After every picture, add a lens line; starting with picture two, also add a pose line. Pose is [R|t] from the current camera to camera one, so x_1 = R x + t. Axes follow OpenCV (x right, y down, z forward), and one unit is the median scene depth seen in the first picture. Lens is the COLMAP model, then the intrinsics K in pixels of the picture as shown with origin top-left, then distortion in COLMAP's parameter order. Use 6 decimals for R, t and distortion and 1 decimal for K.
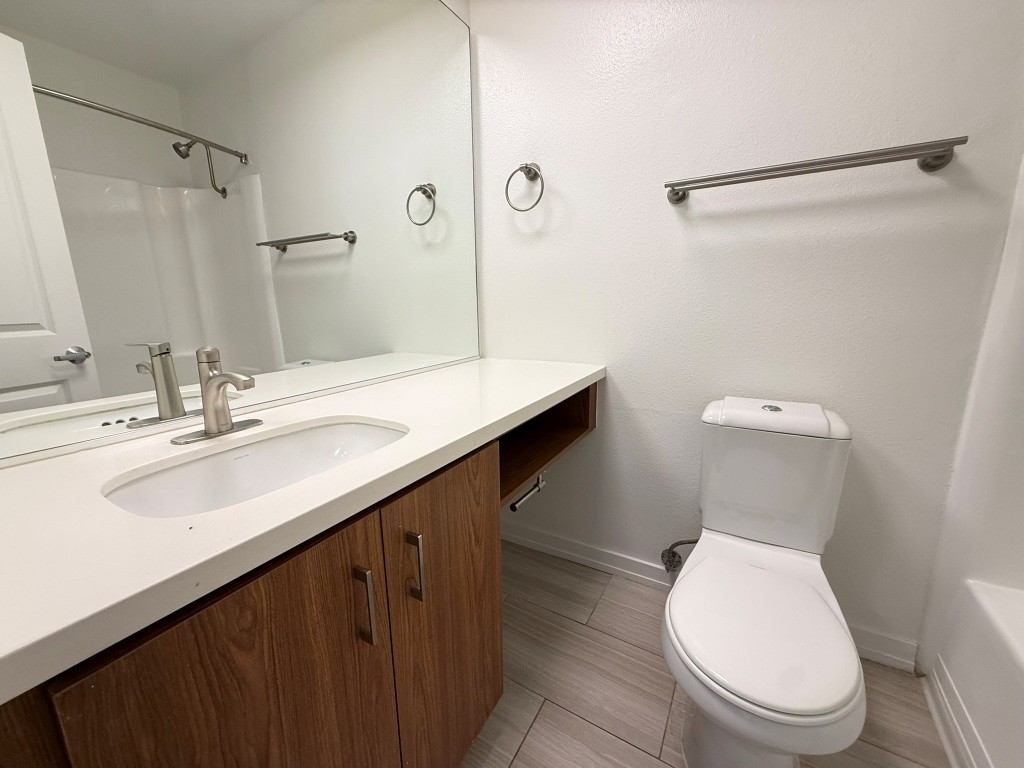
lens RADIAL K [[408.5, 0, 508.7], [0, 408.5, 384.0], [0, 0, 1]] dist [0.000646, -0.000341]
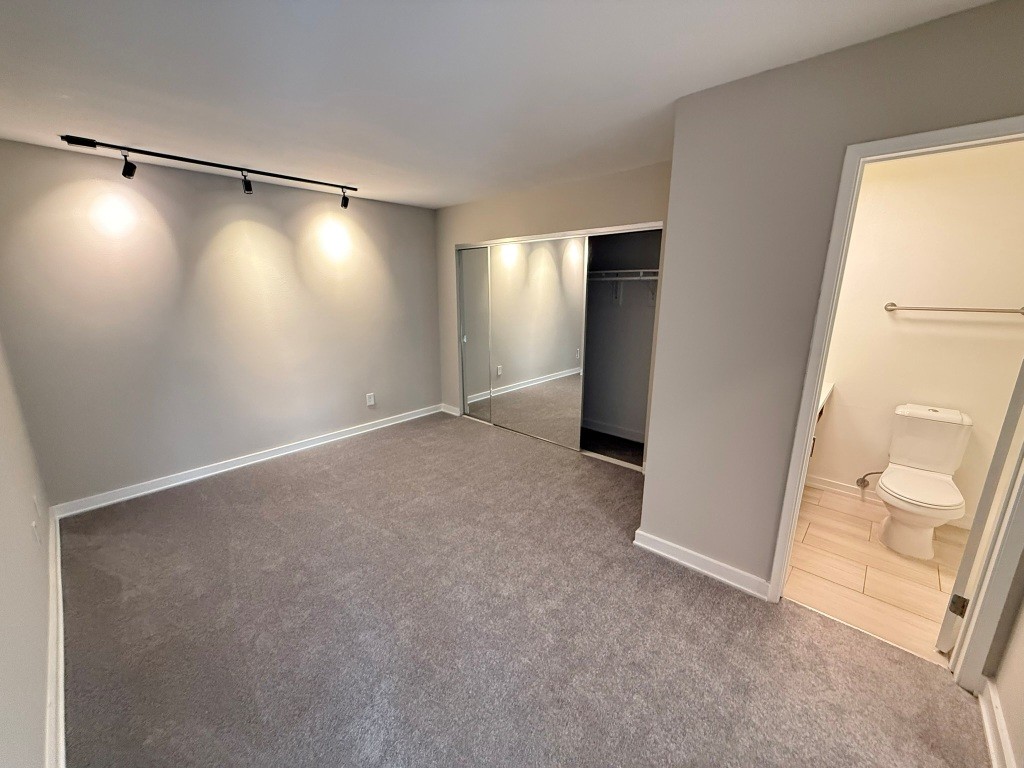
lens RADIAL K [[408.5, 0, 508.7], [0, 408.5, 384.0], [0, 0, 1]] dist [0.000646, -0.000341]
pose [[0.977076, 0.062743, -0.203436, -1.137516], [-0.054467, 0.997454, 0.046029, -0.059978], [0.205806, -0.033894, 0.978006, -1.597517]]
